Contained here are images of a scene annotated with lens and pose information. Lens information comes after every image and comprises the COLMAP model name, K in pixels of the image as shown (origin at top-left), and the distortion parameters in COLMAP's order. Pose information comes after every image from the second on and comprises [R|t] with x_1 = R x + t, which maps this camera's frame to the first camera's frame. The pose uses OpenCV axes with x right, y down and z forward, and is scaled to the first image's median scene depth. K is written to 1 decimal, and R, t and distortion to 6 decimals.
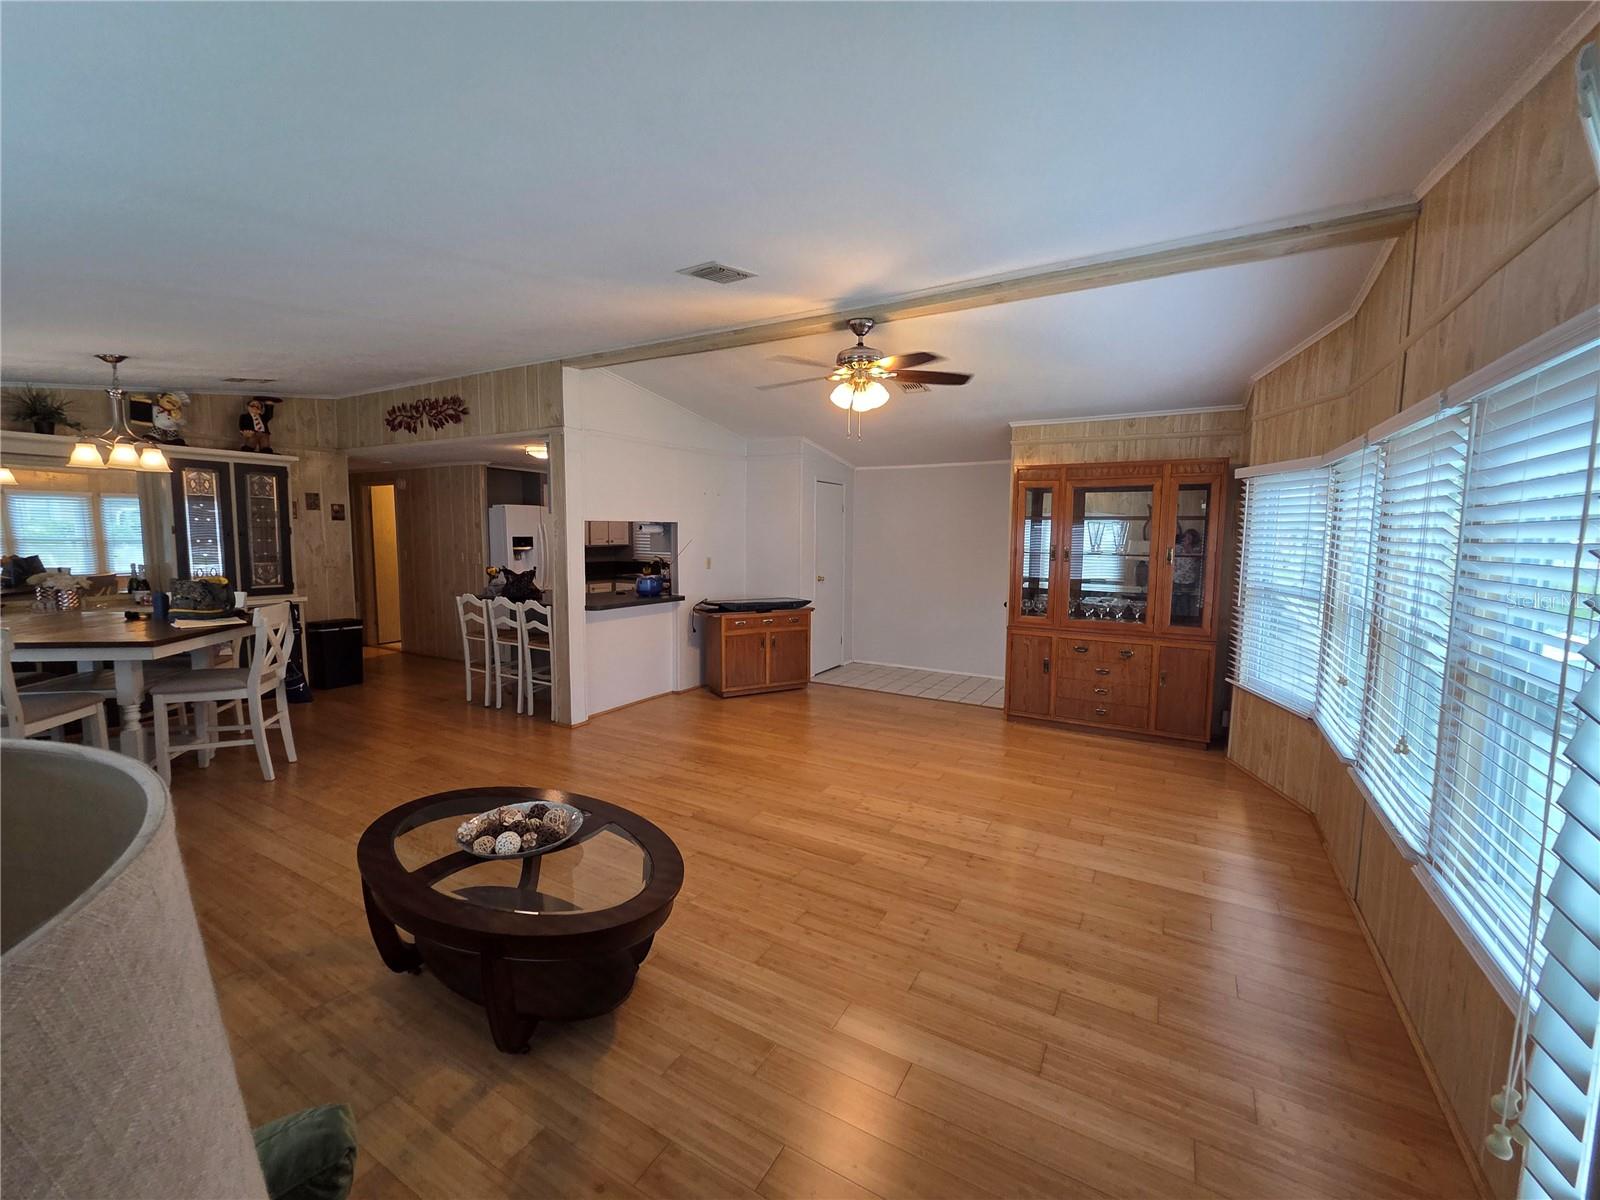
lens RADIAL K [[652.9, 0, 805.8], [0, 652.9, 592.4], [0, 0, 1]] dist [0.002732, -0.000824]
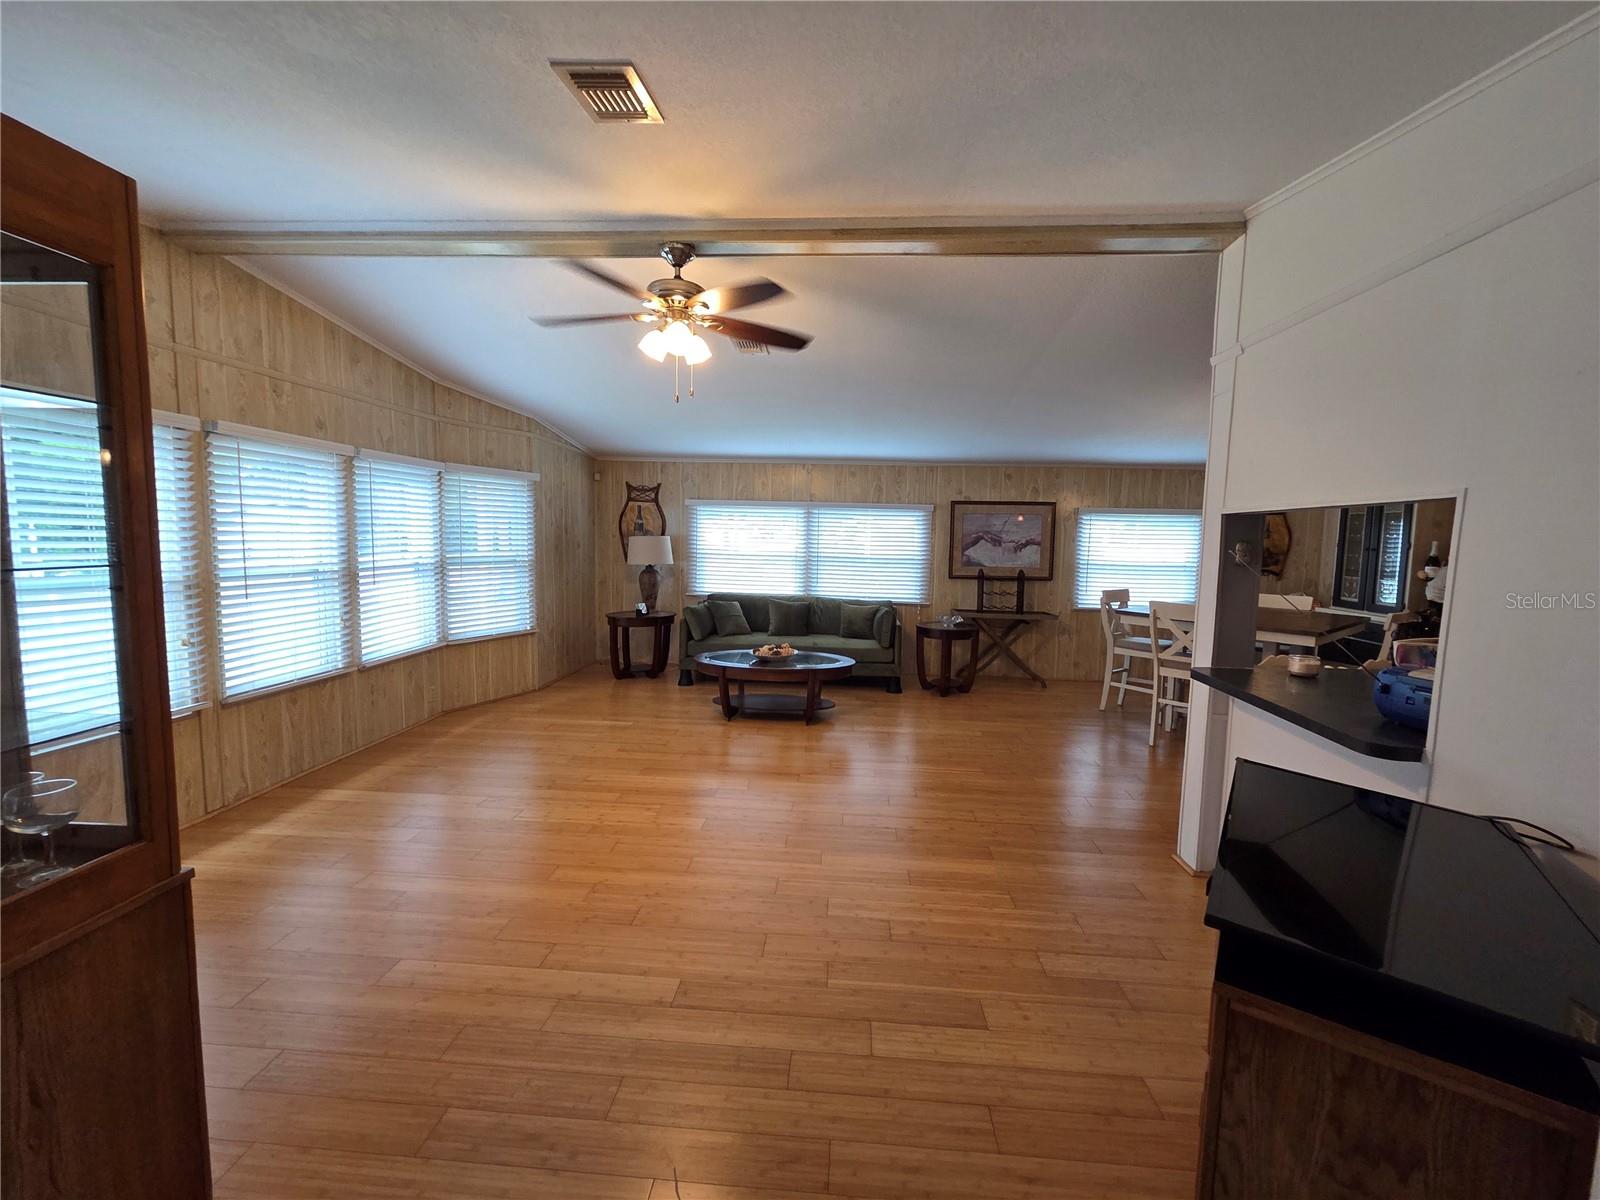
lens RADIAL K [[652.9, 0, 800.9], [0, 652.9, 594.8], [0, 0, 1]] dist [0.002732, -0.000824]
pose [[-0.901073, 0.011458, -0.433515, 0.237275], [-0.070207, 0.982610, 0.171897, -0.122574], [0.427946, 0.185327, -0.884599, 1.479581]]
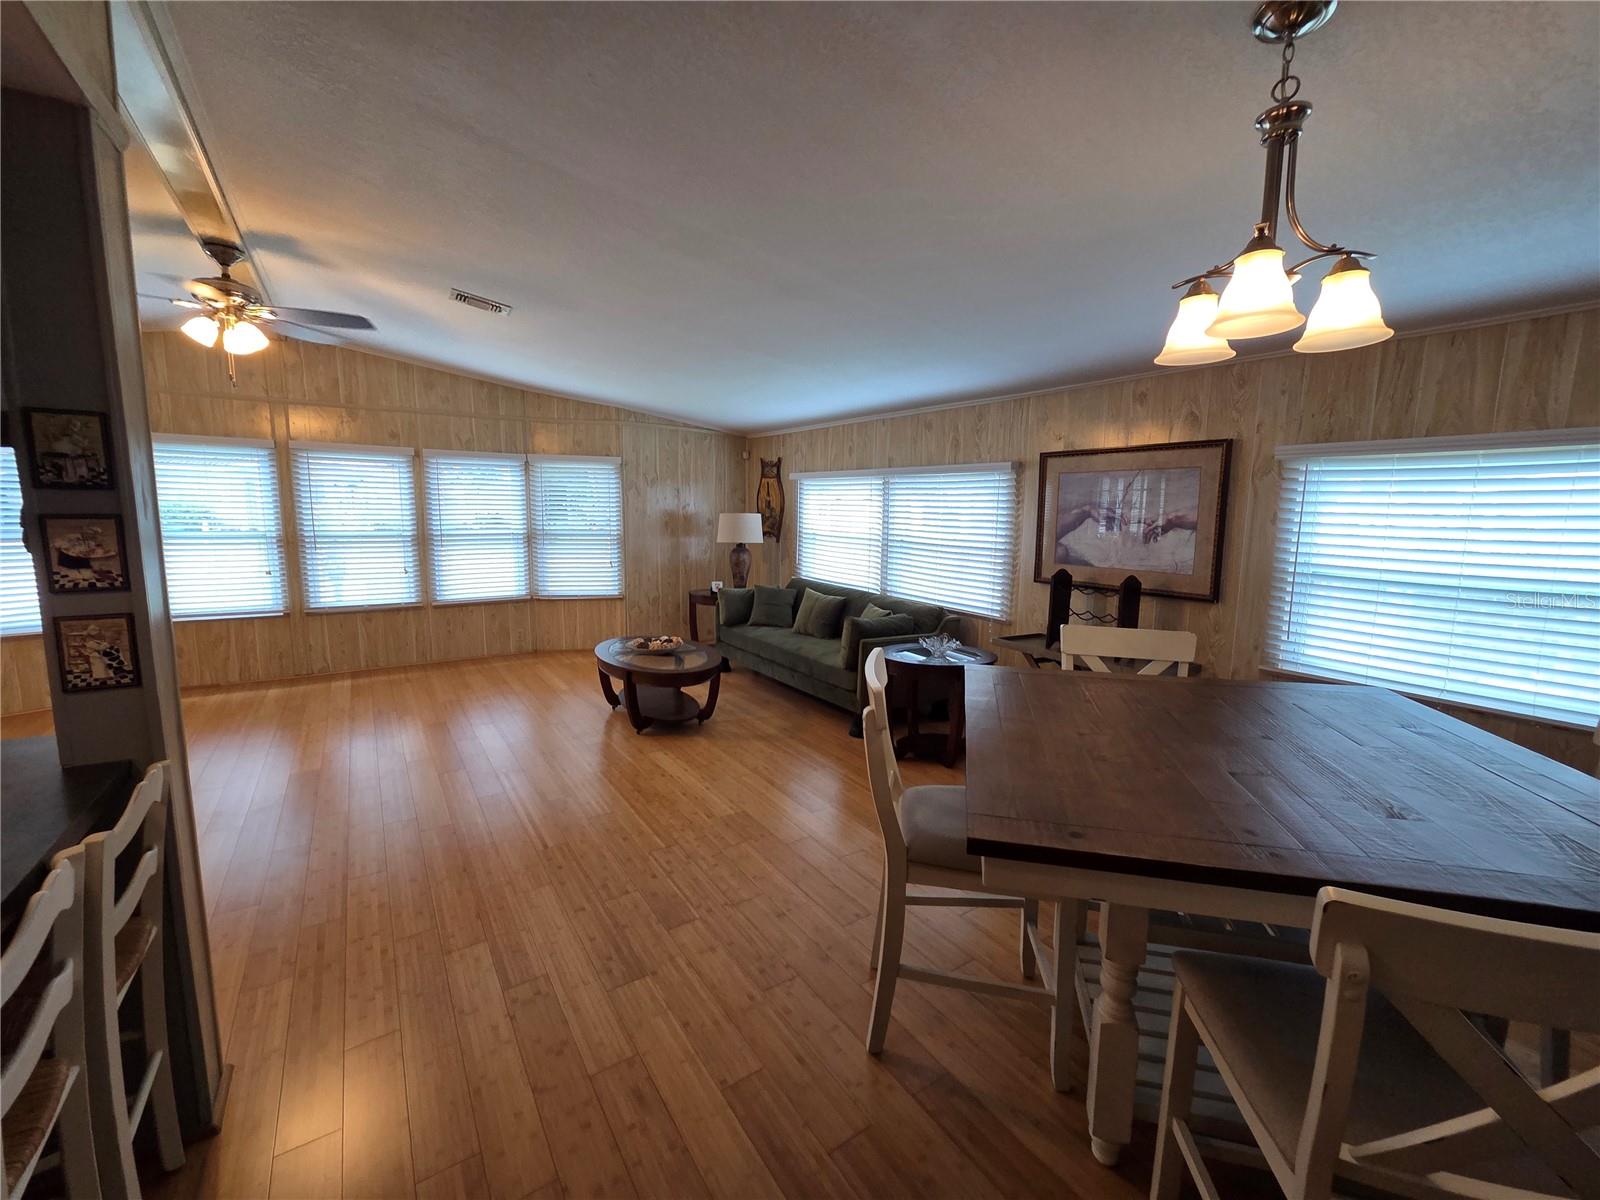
lens RADIAL K [[652.9, 0, 803.9], [0, 652.9, 591.4], [0, 0, 1]] dist [0.002732, -0.000824]
pose [[-0.897926, -0.079349, 0.432935, -0.832901], [0.018350, 0.976012, 0.216944, -0.115394], [-0.439764, 0.202744, -0.874930, 1.226134]]
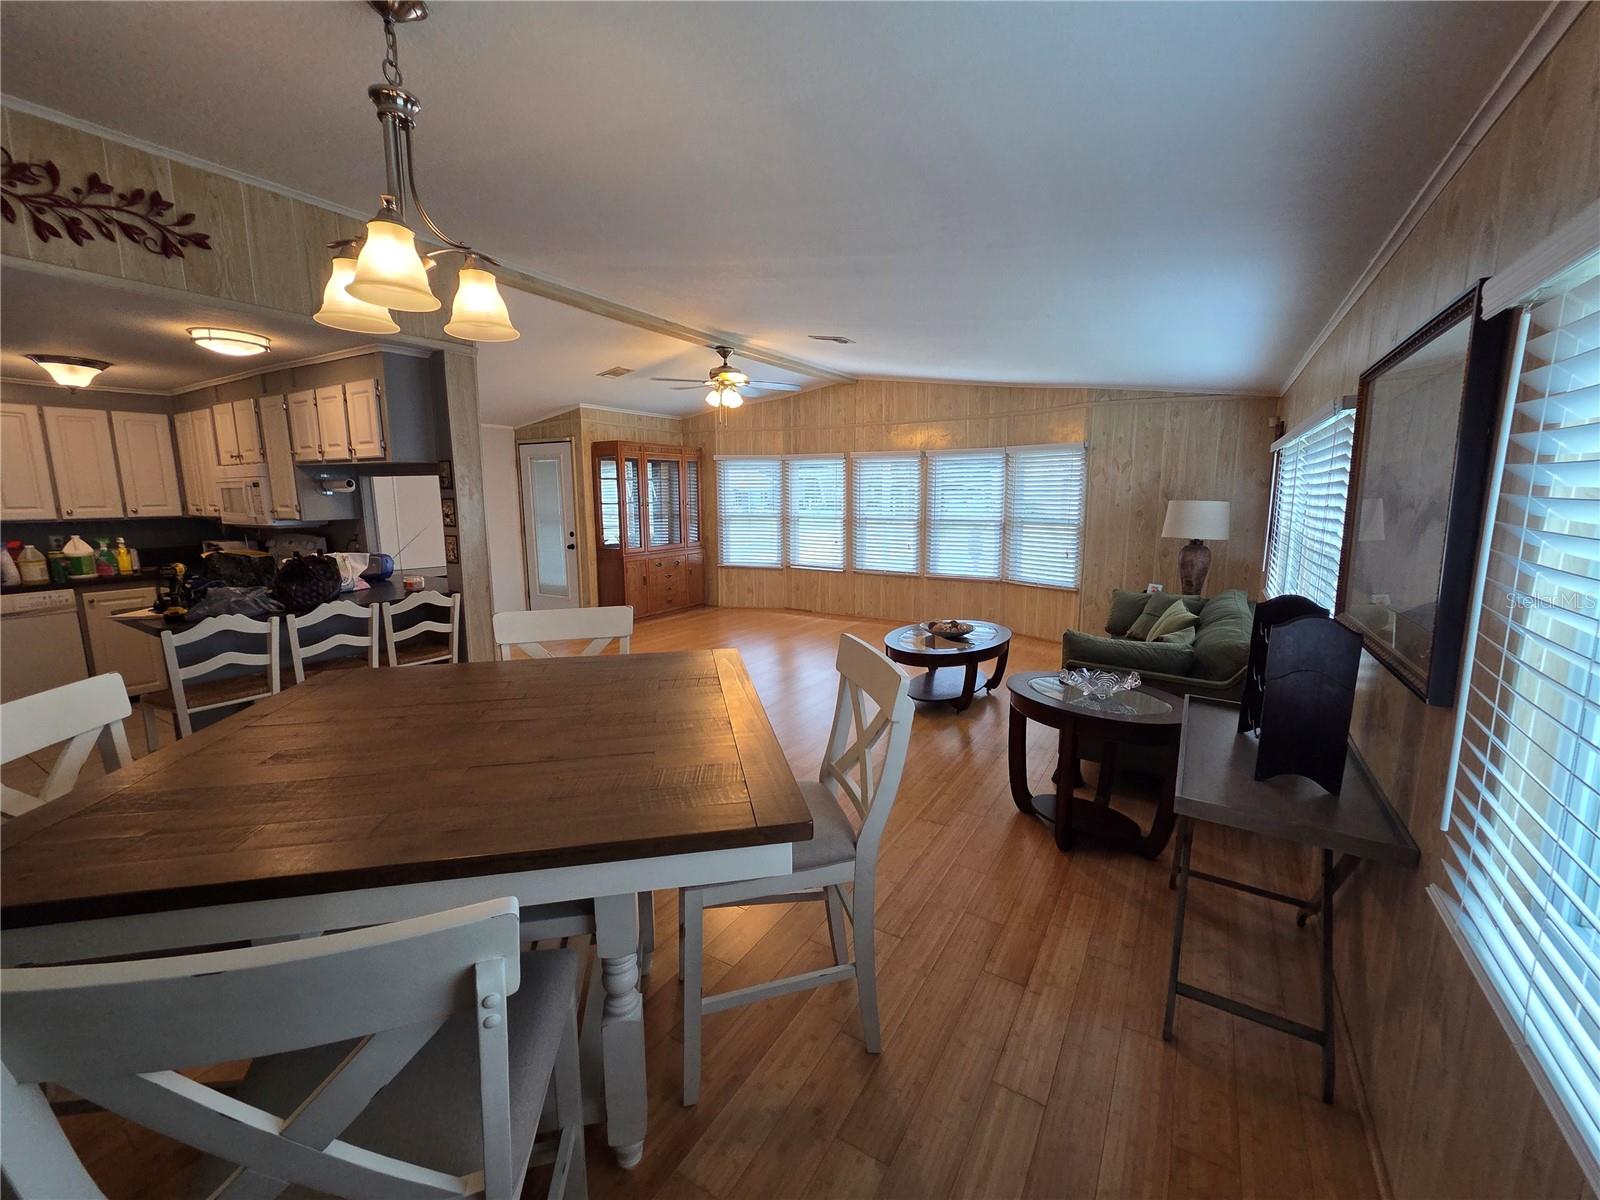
lens RADIAL K [[652.9, 0, 800.9], [0, 652.9, 587.7], [0, 0, 1]] dist [0.002732, -0.000824]
pose [[0.026768, -0.151685, 0.988066, -1.211272], [0.096978, 0.984152, 0.148457, -0.061349], [-0.994926, 0.091847, 0.041054, 0.658500]]
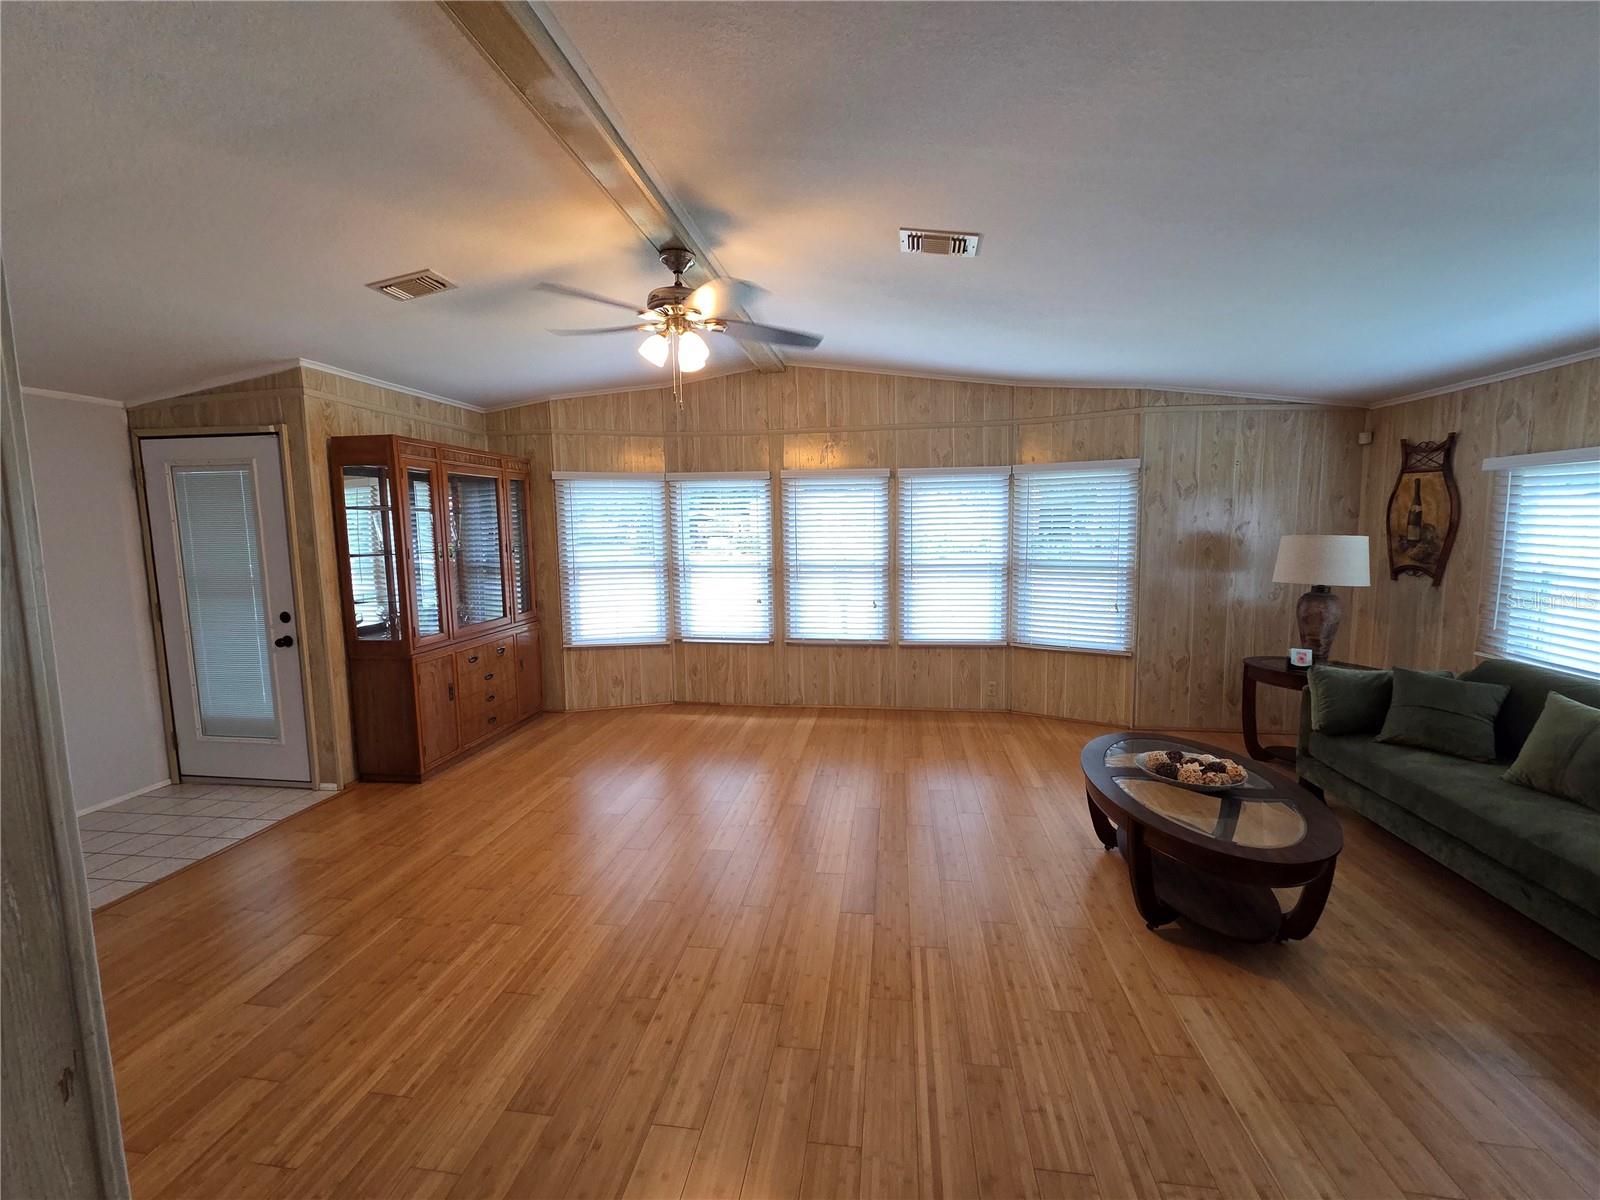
lens RADIAL K [[652.9, 0, 803.2], [0, 652.9, 588.8], [0, 0, 1]] dist [0.002732, -0.000824]
pose [[-0.371806, -0.094536, 0.923484, -0.595200], [0.096633, 0.985455, 0.139786, -0.093293], [-0.923267, 0.141212, -0.357263, 0.969000]]
